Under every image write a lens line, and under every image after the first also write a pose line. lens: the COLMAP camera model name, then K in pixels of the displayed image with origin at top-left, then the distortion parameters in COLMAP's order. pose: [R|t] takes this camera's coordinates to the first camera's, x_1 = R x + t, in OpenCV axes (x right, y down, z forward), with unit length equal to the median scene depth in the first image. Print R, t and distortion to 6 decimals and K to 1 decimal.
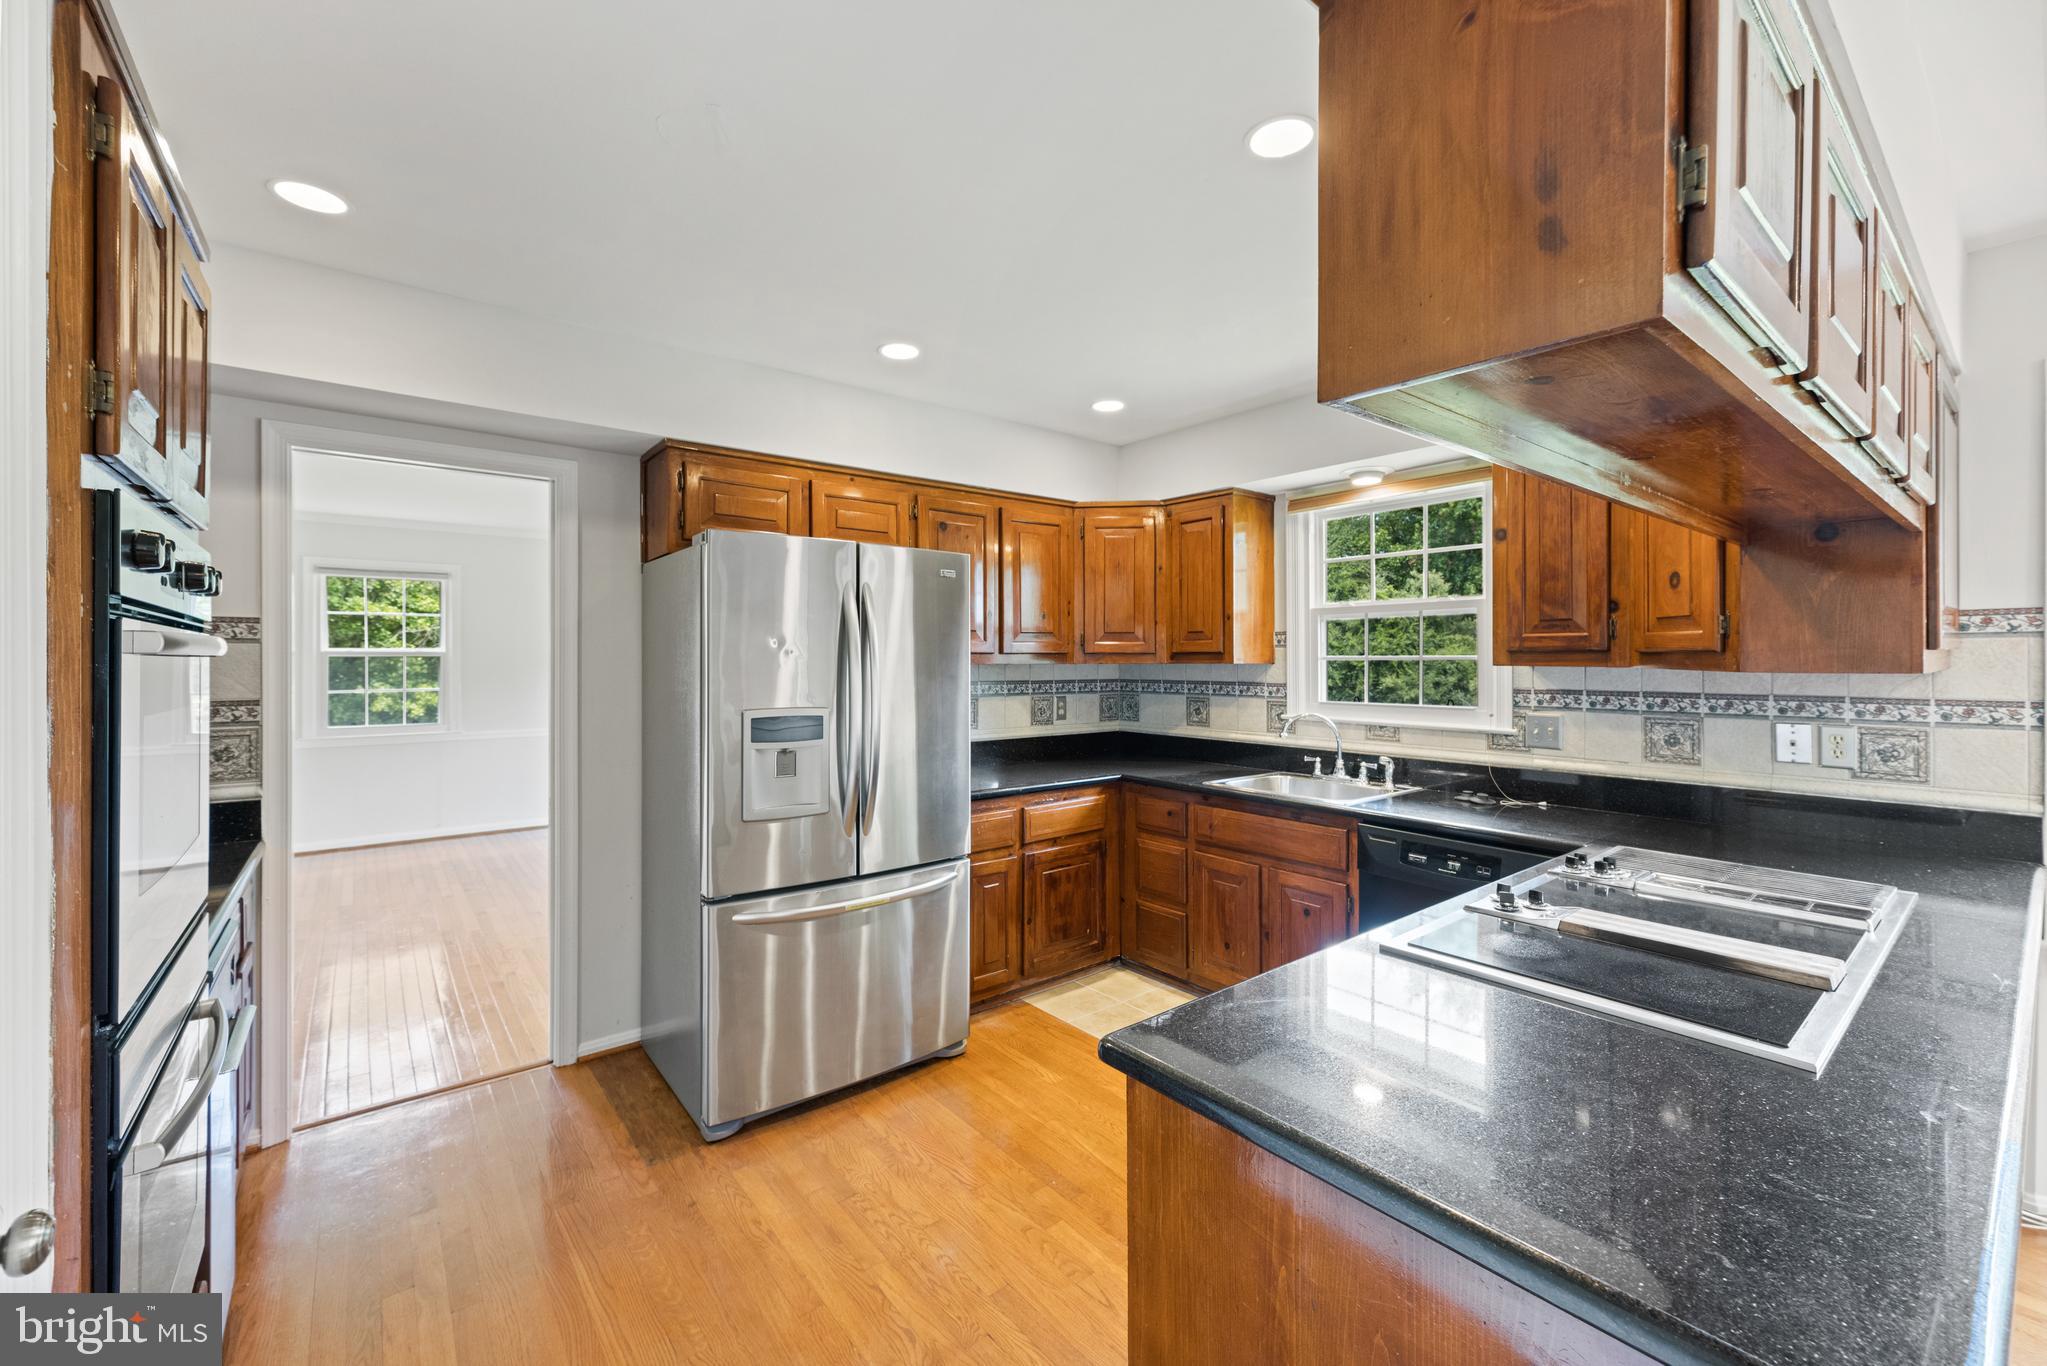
lens RADIAL K [[822.4, 0, 1008.2], [0, 822.4, 664.7], [0, 0, 1]] dist [0.000792, -0.000014]
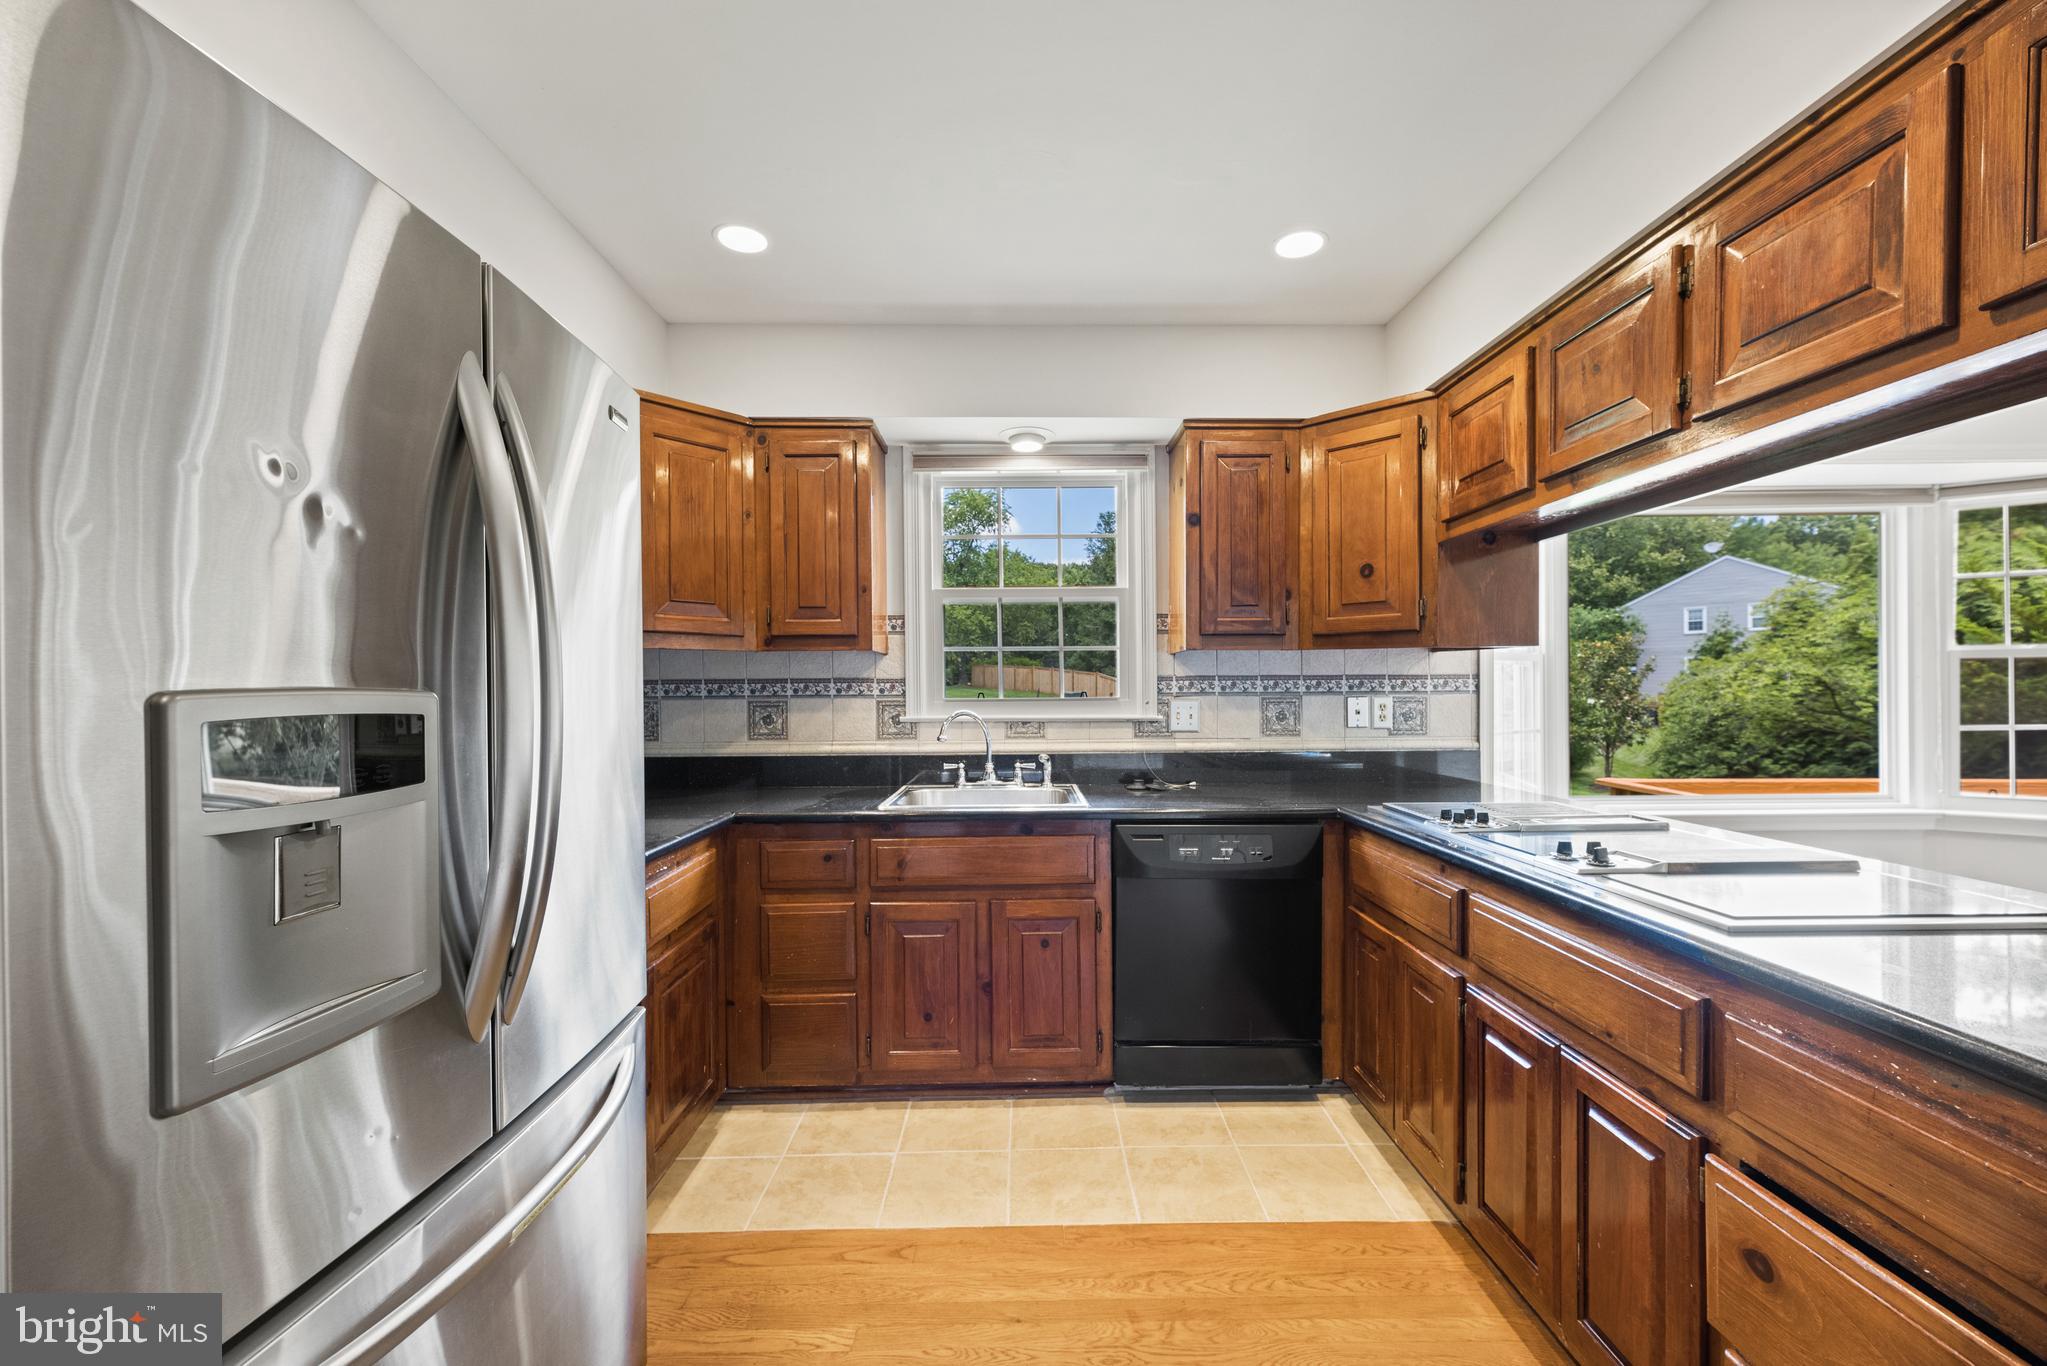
lens RADIAL K [[822.4, 0, 1033.6], [0, 822.4, 694.3], [0, 0, 1]] dist [0.000792, -0.000014]
pose [[0.602919, -0.008519, 0.797757, -0.274853], [0.010257, 0.999943, 0.002926, 0.043205], [-0.797736, 0.006418, 0.602972, 0.463008]]
